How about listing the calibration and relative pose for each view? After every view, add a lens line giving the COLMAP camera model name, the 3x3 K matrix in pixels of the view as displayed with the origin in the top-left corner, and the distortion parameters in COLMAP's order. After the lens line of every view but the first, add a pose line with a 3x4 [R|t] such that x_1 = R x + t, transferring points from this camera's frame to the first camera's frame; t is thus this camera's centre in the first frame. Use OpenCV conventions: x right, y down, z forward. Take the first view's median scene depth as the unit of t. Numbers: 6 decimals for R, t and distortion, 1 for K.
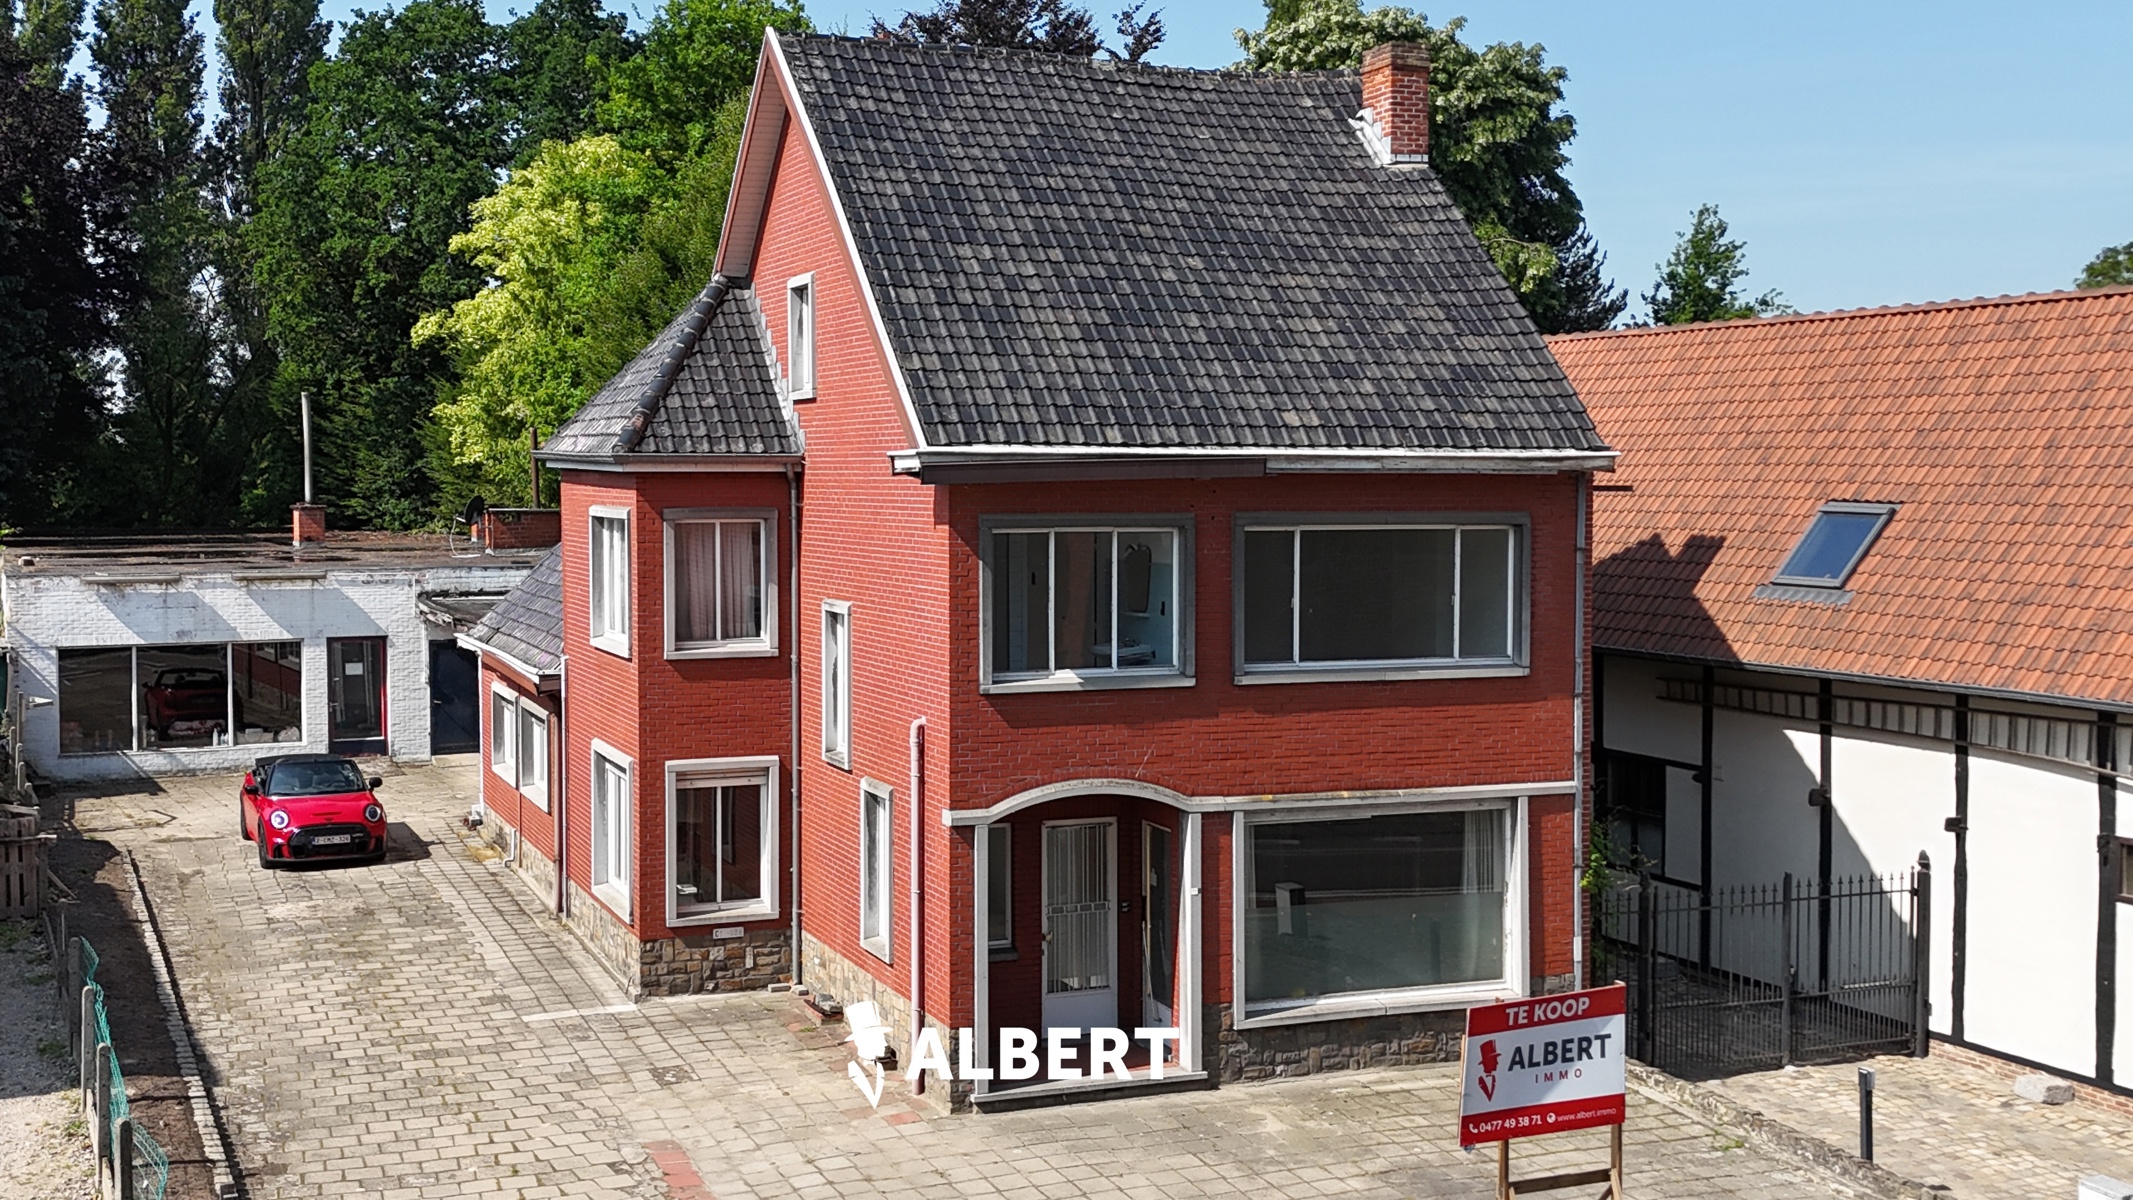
lens RADIAL K [[2354.0, 0, 1066.5], [0, 2354.0, 600.0], [0, 0, 1]] dist [0.165605, -0.418541]
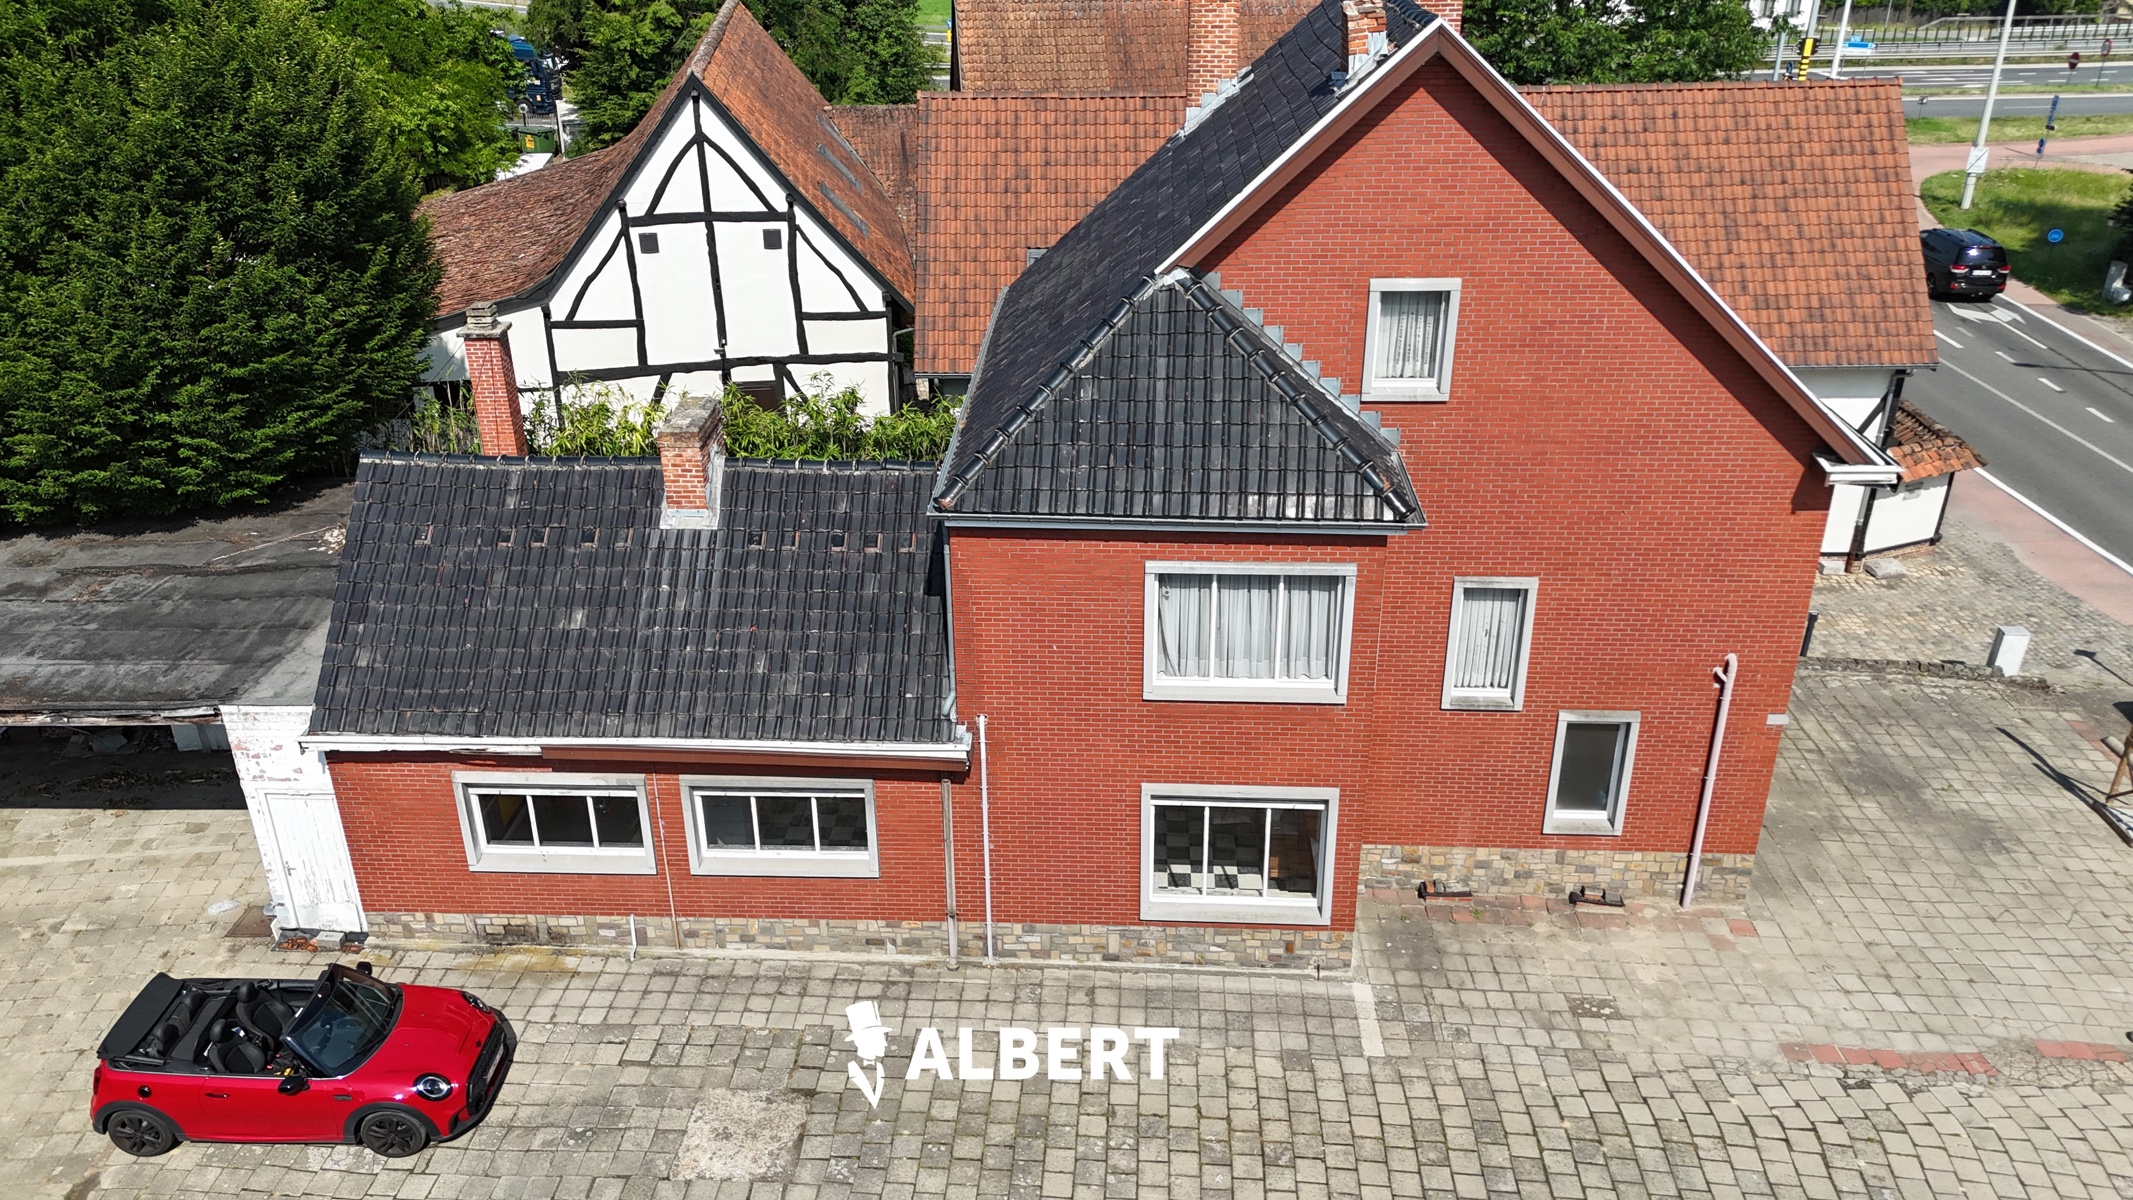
lens RADIAL K [[1567.7, 0, 1066.5], [0, 1567.7, 600.0], [0, 0, 1]] dist [0.058169, -0.002891]
pose [[0.413308, -0.396289, 0.819836, -0.749070], [0.056553, 0.909767, 0.411250, -0.289230], [-0.908834, -0.123608, 0.398425, 0.844365]]
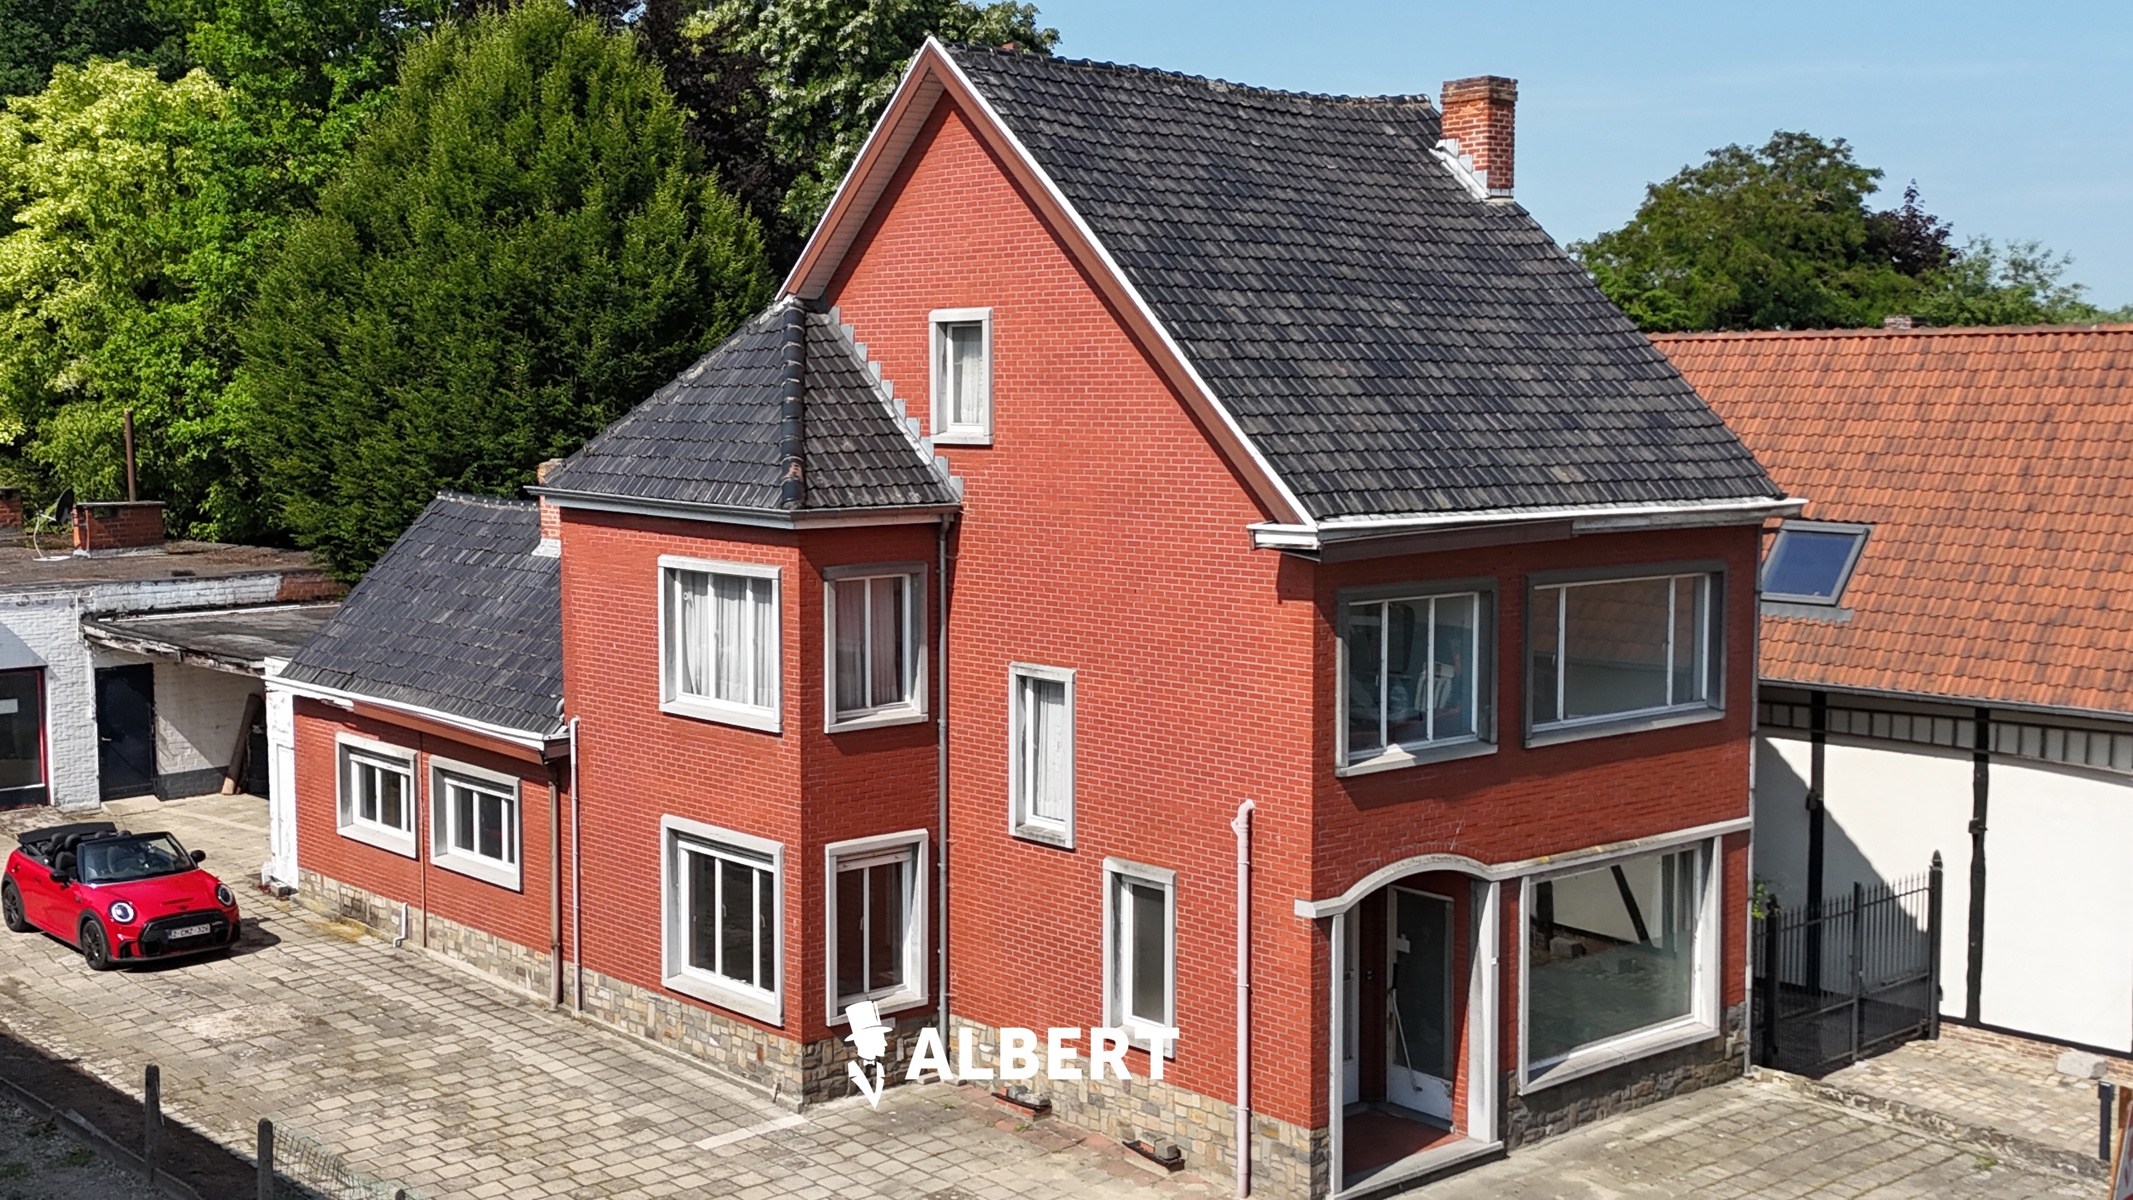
lens RADIAL K [[2354.0, 0, 1066.5], [0, 2354.0, 600.0], [0, 0, 1]] dist [0.165605, -0.418541]
pose [[0.942297, -0.029891, 0.333442, -0.377429], [0.018119, 0.999100, 0.038360, -0.058159], [-0.334289, -0.030105, 0.941990, 0.117488]]
